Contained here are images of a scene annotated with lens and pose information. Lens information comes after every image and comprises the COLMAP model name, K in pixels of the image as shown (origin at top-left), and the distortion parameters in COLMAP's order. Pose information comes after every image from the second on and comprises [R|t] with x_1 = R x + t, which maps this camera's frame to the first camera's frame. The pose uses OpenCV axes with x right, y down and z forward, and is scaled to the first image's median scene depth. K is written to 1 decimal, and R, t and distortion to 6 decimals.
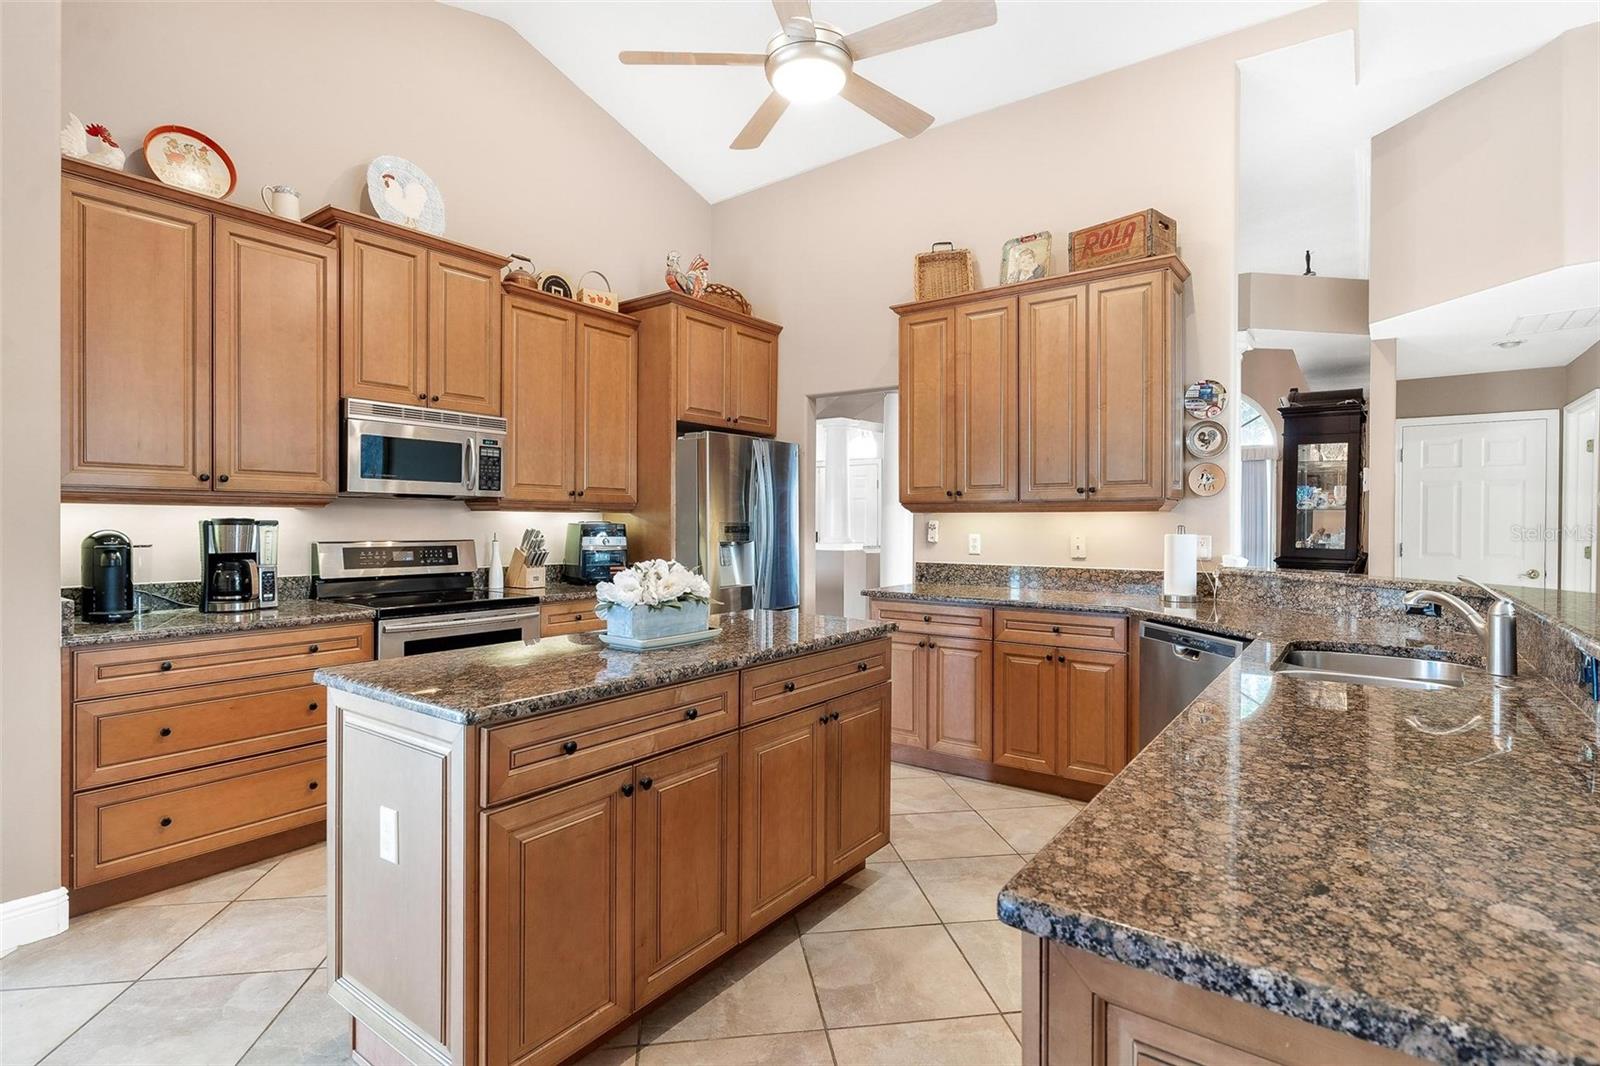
lens RADIAL K [[778.8, 0, 794.3], [0, 778.8, 528.3], [0, 0, 1]] dist [0.000875, 0.000001]
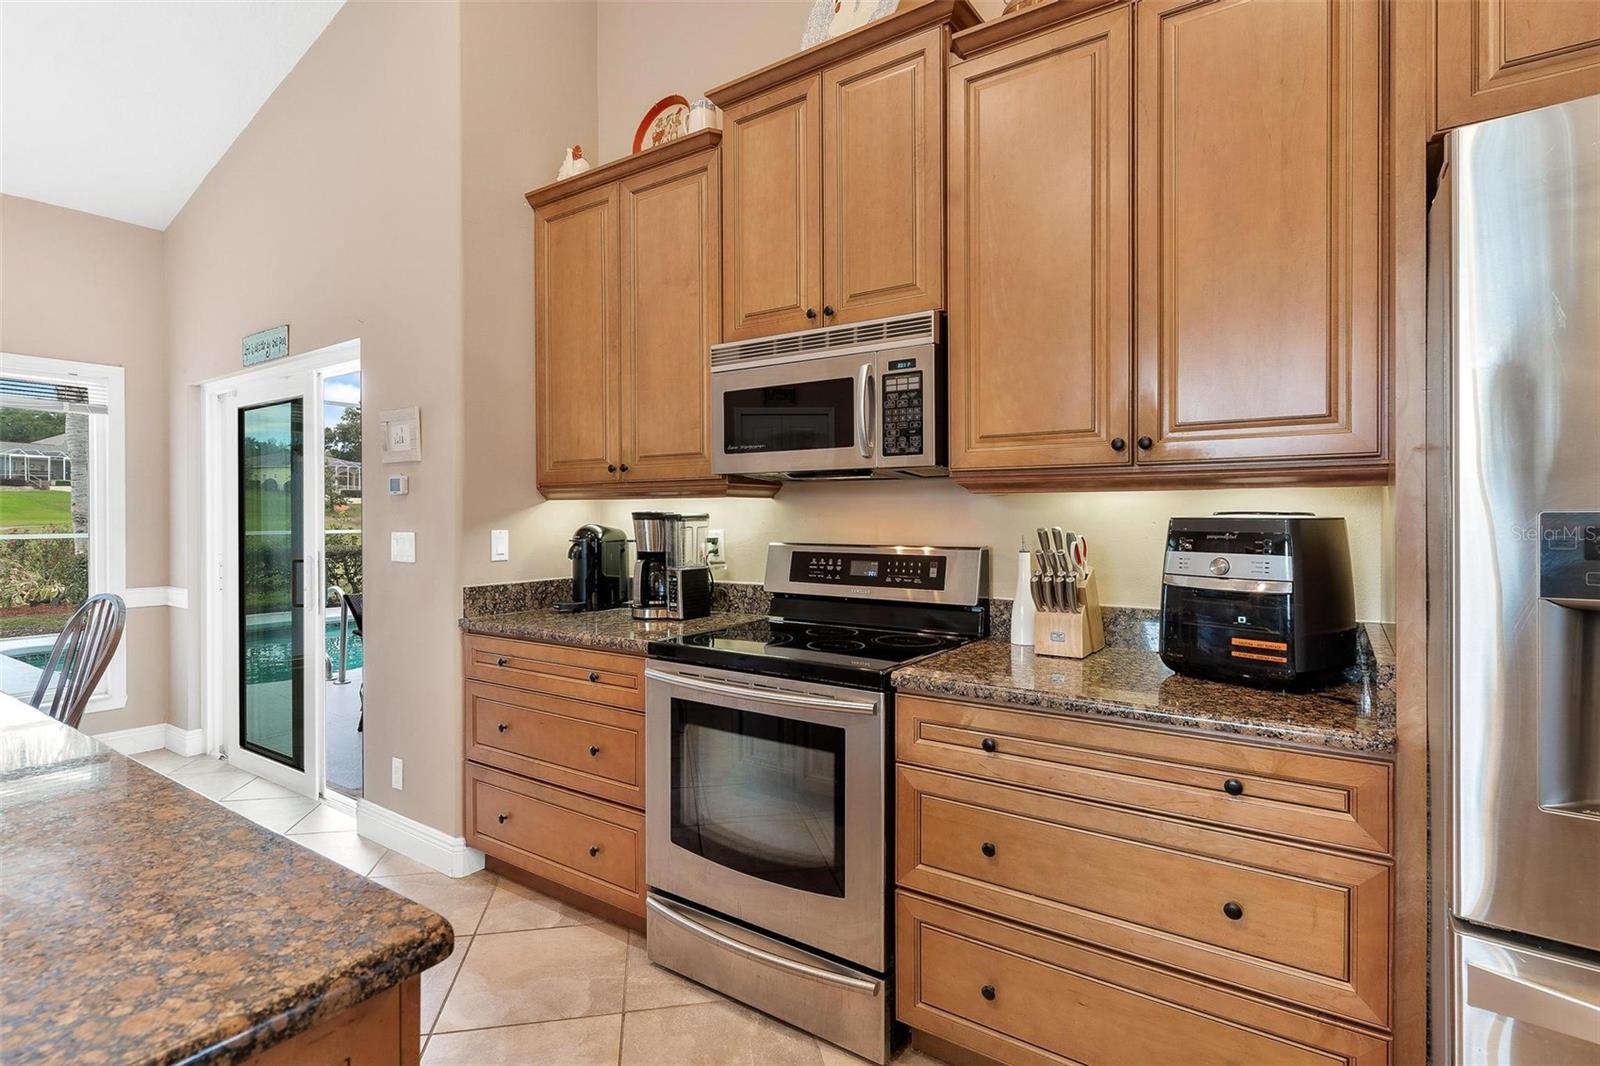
lens RADIAL K [[778.8, 0, 801.8], [0, 778.8, 518.1], [0, 0, 1]] dist [0.000875, 0.000001]
pose [[0.038641, -0.000700, -0.999253, 0.142612], [-0.004520, 0.999989, -0.000875, -0.005281], [0.999243, 0.004550, 0.038637, 0.954572]]
